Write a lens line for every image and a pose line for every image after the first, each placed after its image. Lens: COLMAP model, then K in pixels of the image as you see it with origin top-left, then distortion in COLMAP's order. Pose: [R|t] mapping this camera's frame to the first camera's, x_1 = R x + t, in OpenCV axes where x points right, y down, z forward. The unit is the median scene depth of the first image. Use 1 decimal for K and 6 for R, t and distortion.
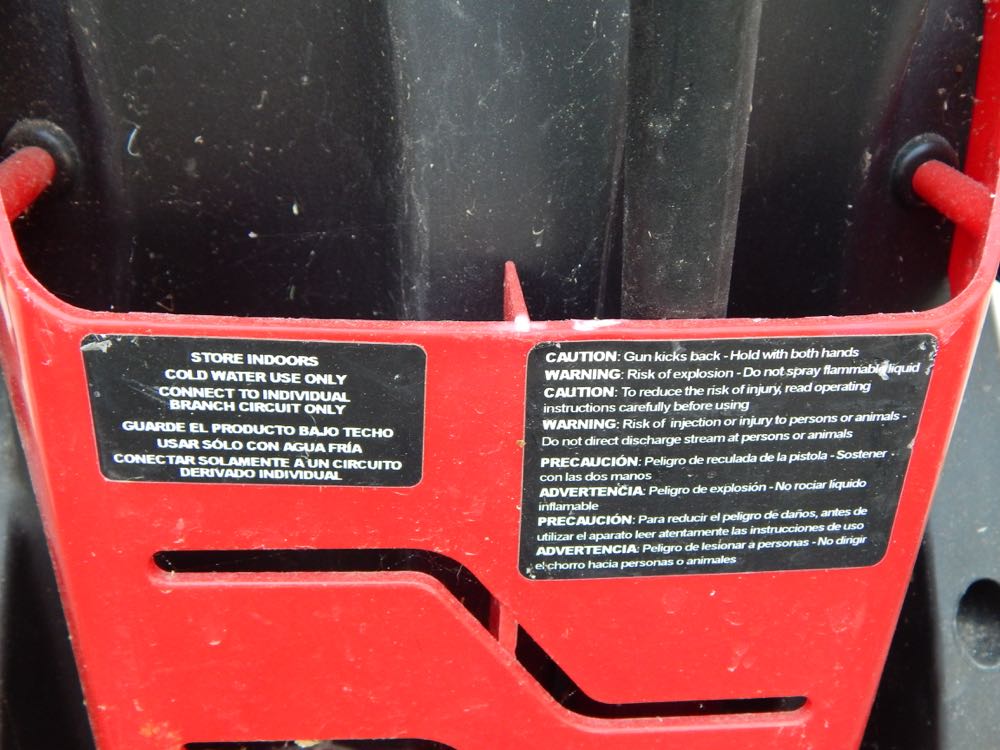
lens RADIAL K [[1027.4, 0, 499.2], [0, 1027.4, 375.4], [0, 0, 1]] dist [-0.004737, 0.000000]
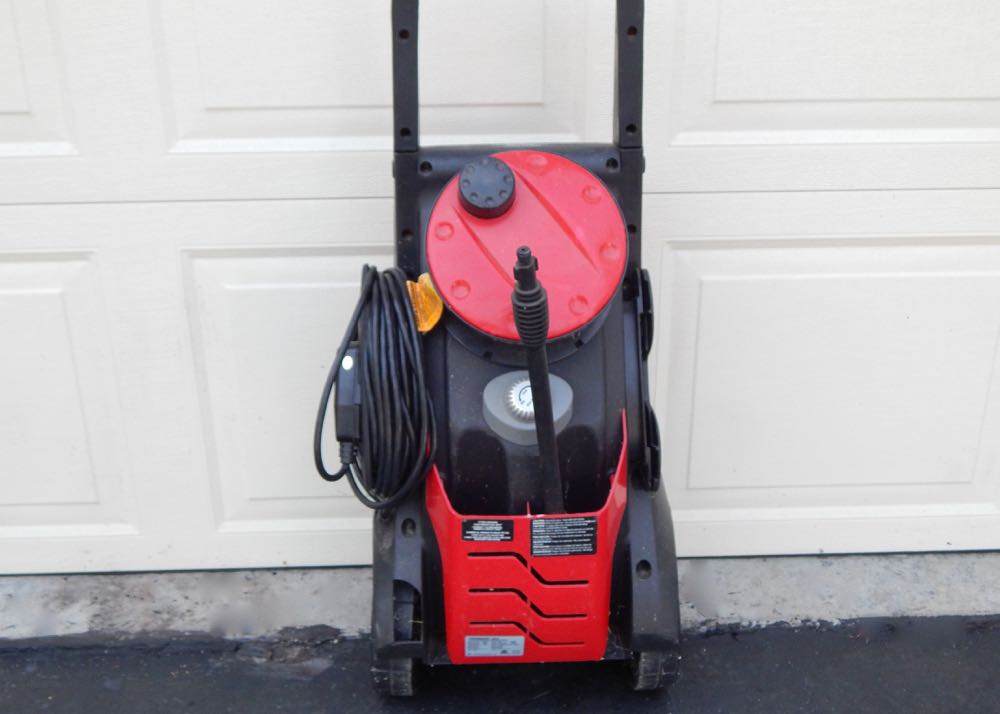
lens RADIAL K [[1083.2, 0, 496.1], [0, 1083.2, 359.6], [0, 0, 1]] dist [-0.010458, 0.000000]
pose [[0.998286, -0.019617, -0.055147, 0.195869], [0.017538, 0.999126, -0.037934, -0.729541], [0.055843, 0.036902, 0.997757, -5.471983]]
